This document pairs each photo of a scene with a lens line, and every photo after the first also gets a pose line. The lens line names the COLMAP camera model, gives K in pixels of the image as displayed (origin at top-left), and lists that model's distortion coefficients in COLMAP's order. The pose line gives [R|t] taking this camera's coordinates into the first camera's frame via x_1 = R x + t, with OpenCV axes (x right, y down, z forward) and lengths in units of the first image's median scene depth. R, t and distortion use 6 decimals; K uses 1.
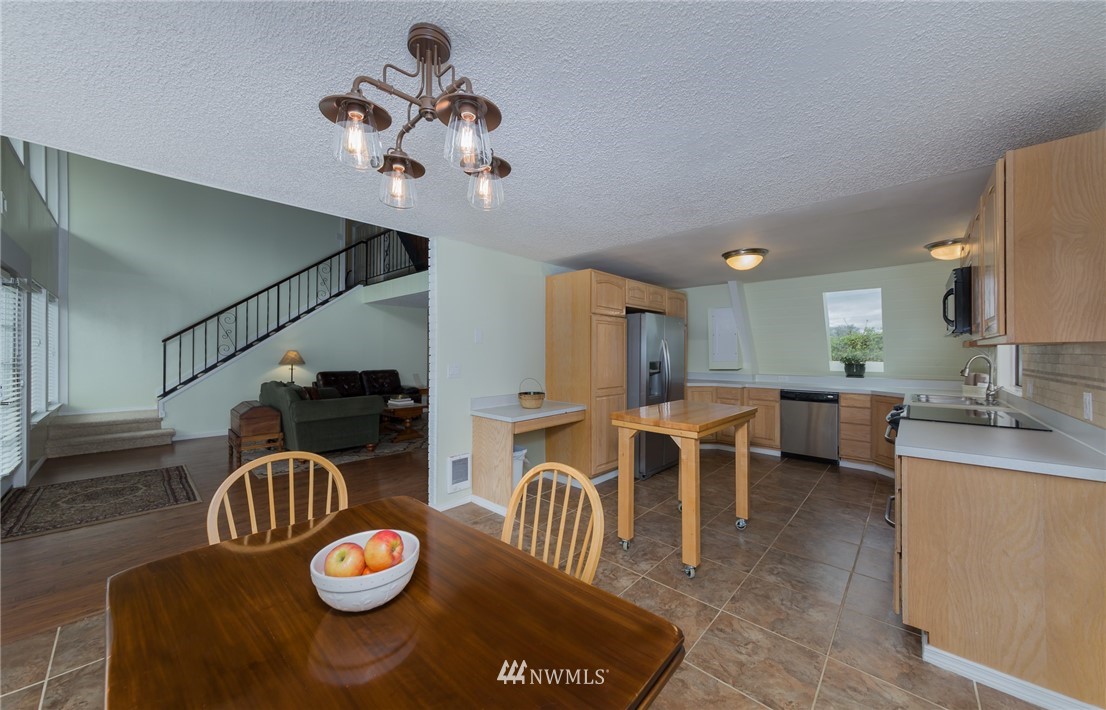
lens RADIAL K [[398.6, 0, 551.9], [0, 398.6, 351.8], [0, 0, 1]] dist [0.000199, 0.000174]
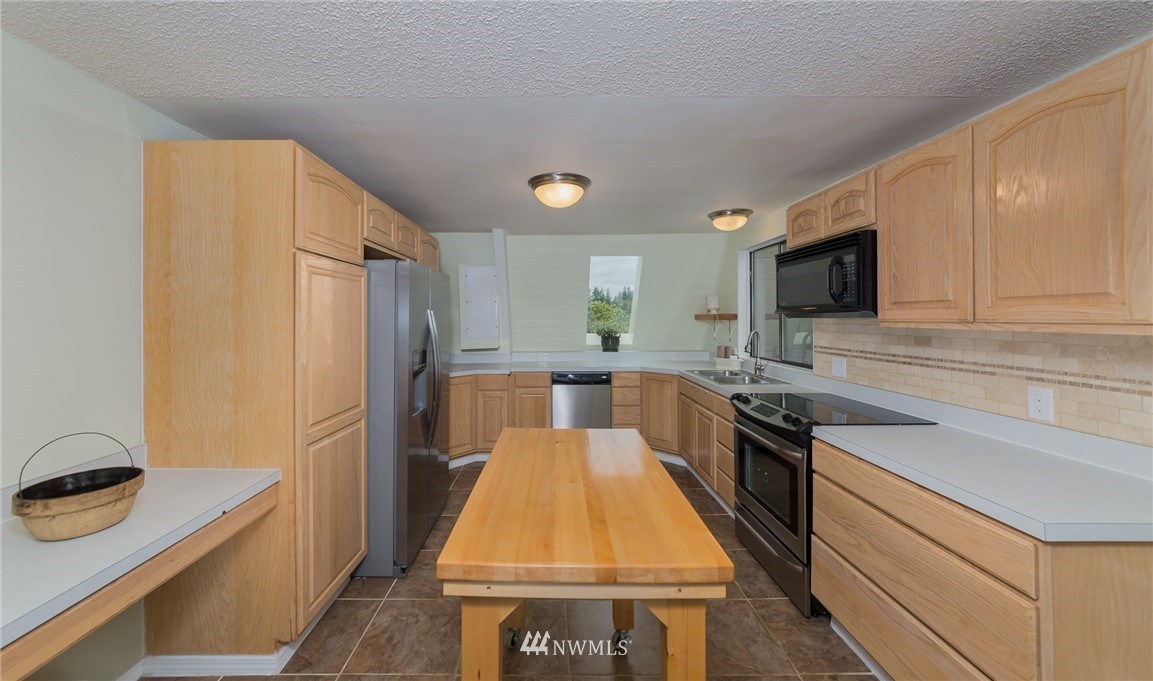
lens RADIAL K [[443.3, 0, 573.8], [0, 443.3, 315.1], [0, 0, 1]] dist [-0.000442, -0.000037]
pose [[0.726349, 0.000915, 0.687325, -0.016223], [0.002100, 0.999991, -0.003551, -0.038662], [-0.687323, 0.004023, 0.726341, 0.751946]]
